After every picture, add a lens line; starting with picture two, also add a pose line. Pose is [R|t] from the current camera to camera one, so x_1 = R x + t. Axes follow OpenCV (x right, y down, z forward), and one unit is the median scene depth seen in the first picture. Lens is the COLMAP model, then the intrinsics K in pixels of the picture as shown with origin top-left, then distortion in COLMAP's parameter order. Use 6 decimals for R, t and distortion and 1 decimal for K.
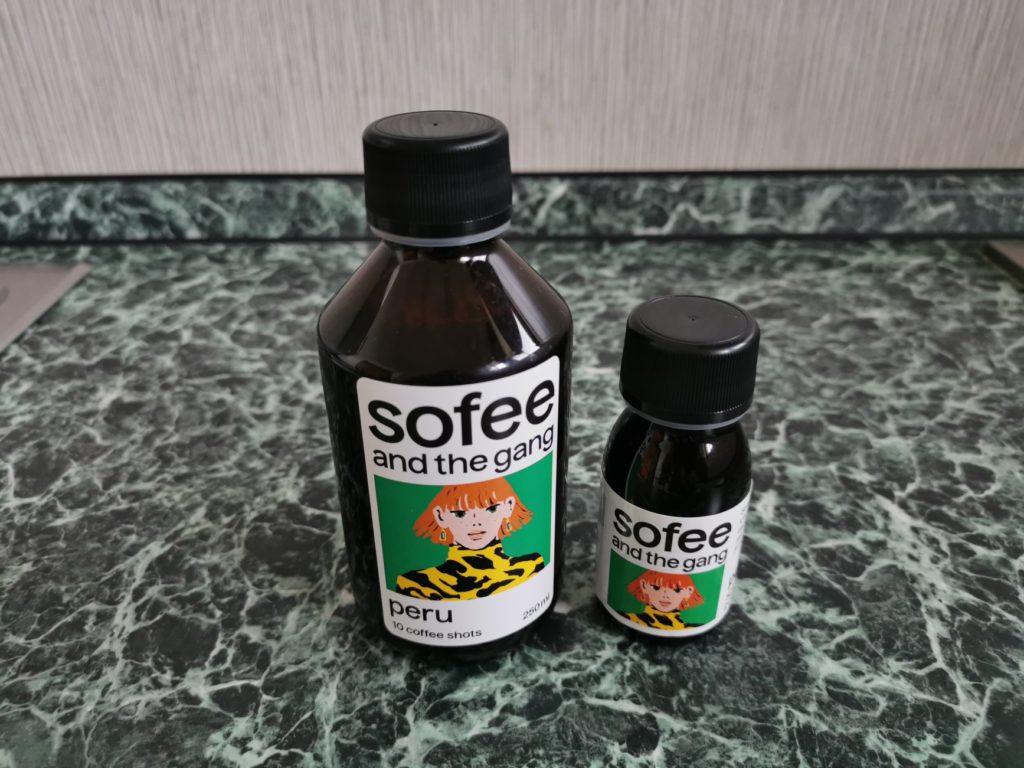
lens RADIAL K [[808.1, 0, 512.0], [0, 808.1, 384.0], [0, 0, 1]] dist [0.039401, -0.093081]
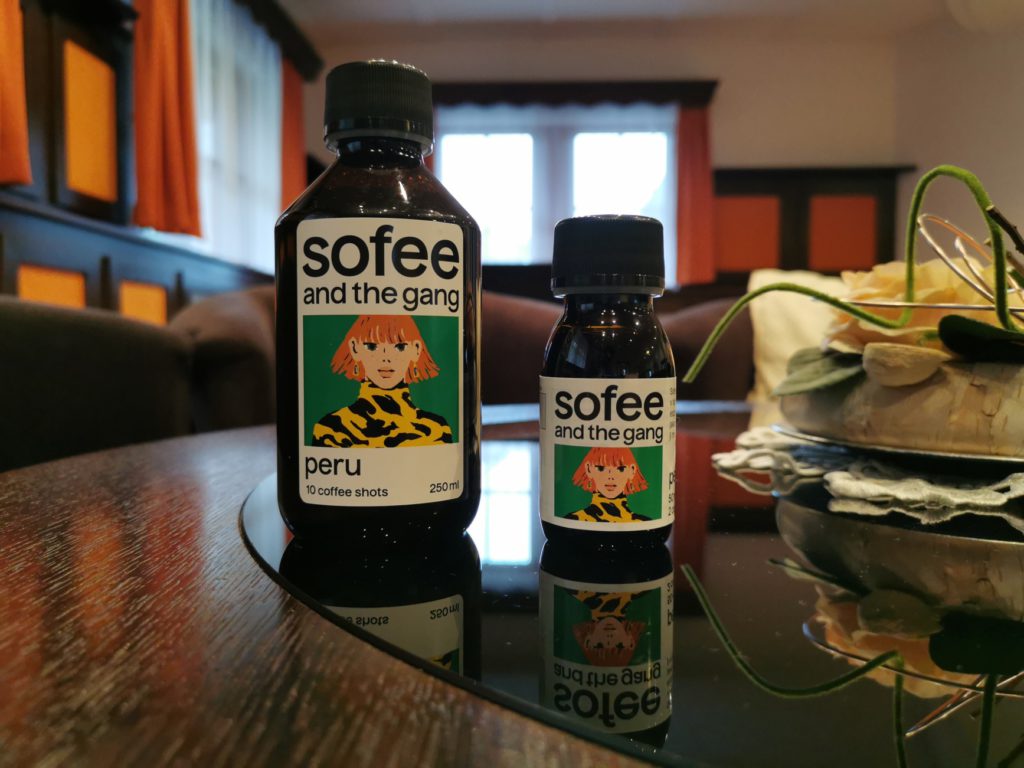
lens RADIAL K [[808.1, 0, 512.0], [0, 808.1, 384.0], [0, 0, 1]] dist [0.039401, -0.093081]
pose [[0.998959, 0.008422, -0.044831, 0.173315], [-0.028257, 0.885784, -0.463236, 0.678948], [0.035809, 0.464021, 0.885100, 0.006854]]
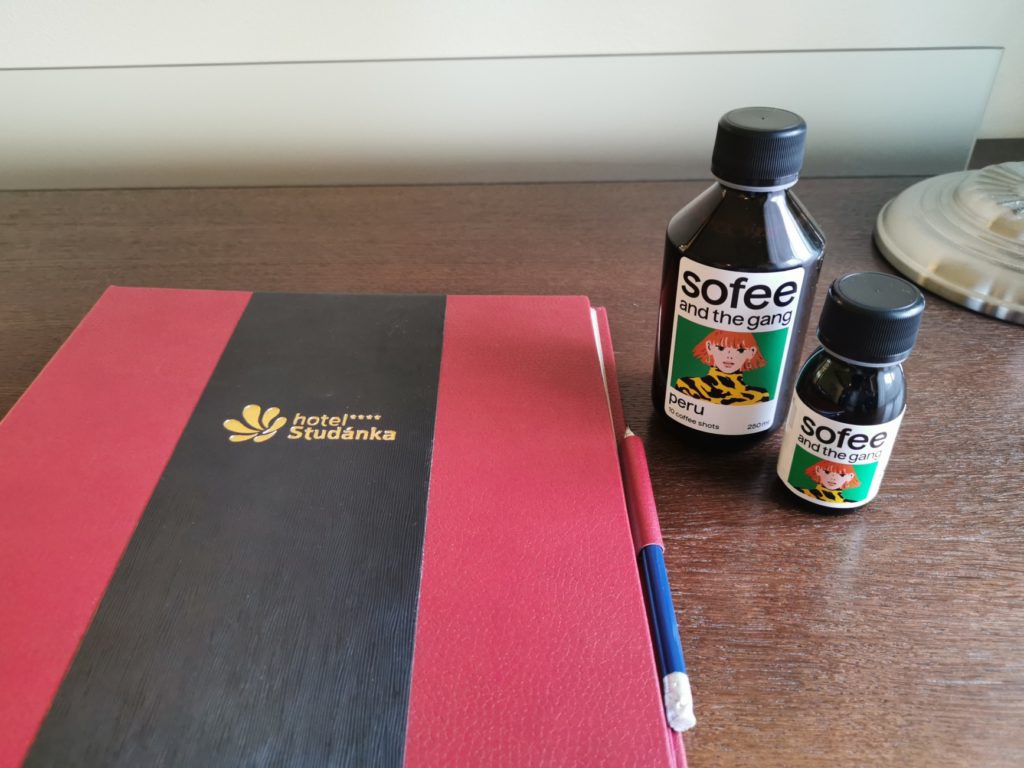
lens RADIAL K [[819.1, 0, 512.0], [0, 819.1, 384.0], [0, 0, 1]] dist [0.005757, -0.038594]
pose [[0.885355, 0.260715, -0.384935, 0.211913], [-0.216234, 0.963880, 0.155491, 0.054544], [0.411570, -0.054429, 0.909751, -0.698602]]
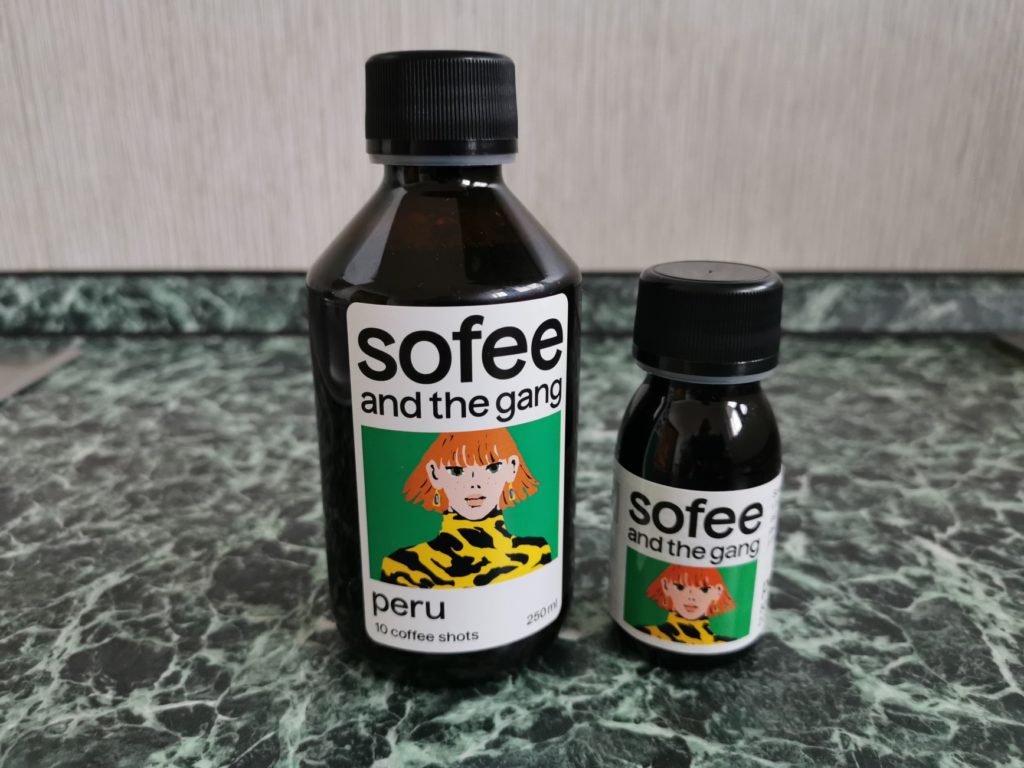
lens RADIAL K [[819.1, 0, 512.0], [0, 819.1, 384.0], [0, 0, 1]] dist [0.005757, -0.038594]
pose [[0.999979, 0.006520, 0.000627, -0.004675], [-0.006222, 0.975452, -0.220124, 0.242877], [-0.002047, 0.220115, 0.975472, 0.098641]]
